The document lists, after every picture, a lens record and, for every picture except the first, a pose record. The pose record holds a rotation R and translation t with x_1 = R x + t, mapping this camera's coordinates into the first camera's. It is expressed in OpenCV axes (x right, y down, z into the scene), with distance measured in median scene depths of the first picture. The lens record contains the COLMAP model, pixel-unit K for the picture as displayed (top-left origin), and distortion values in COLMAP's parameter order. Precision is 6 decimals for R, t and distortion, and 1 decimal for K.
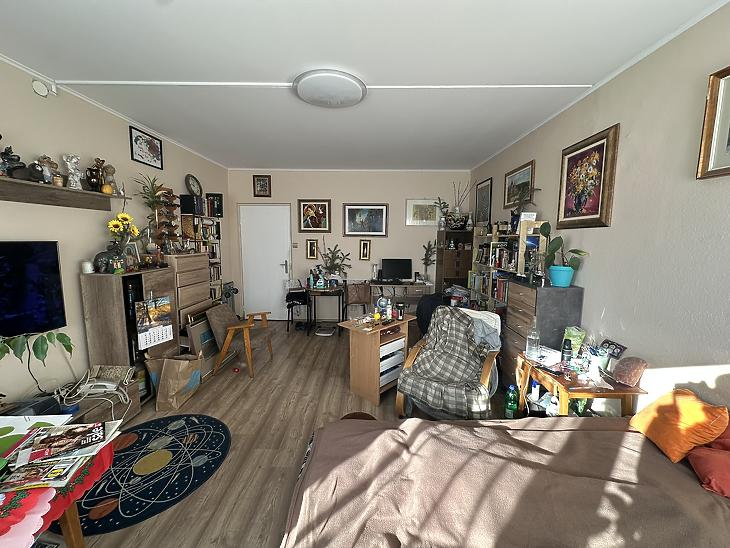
lens RADIAL K [[292.0, 0, 367.7], [0, 292.0, 271.4], [0, 0, 1]] dist [-0.003539, 0.000034]
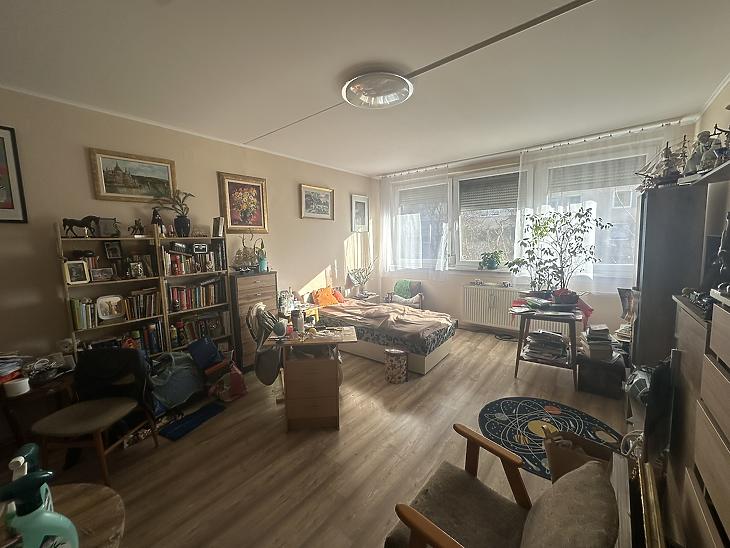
lens RADIAL K [[292.0, 0, 365.6], [0, 292.0, 270.7], [0, 0, 1]] dist [-0.003539, 0.000034]
pose [[-0.785234, -0.057179, 0.616554, -0.735915], [0.085847, 0.976058, 0.199852, -0.214761], [-0.613220, 0.209860, -0.761525, 1.867357]]
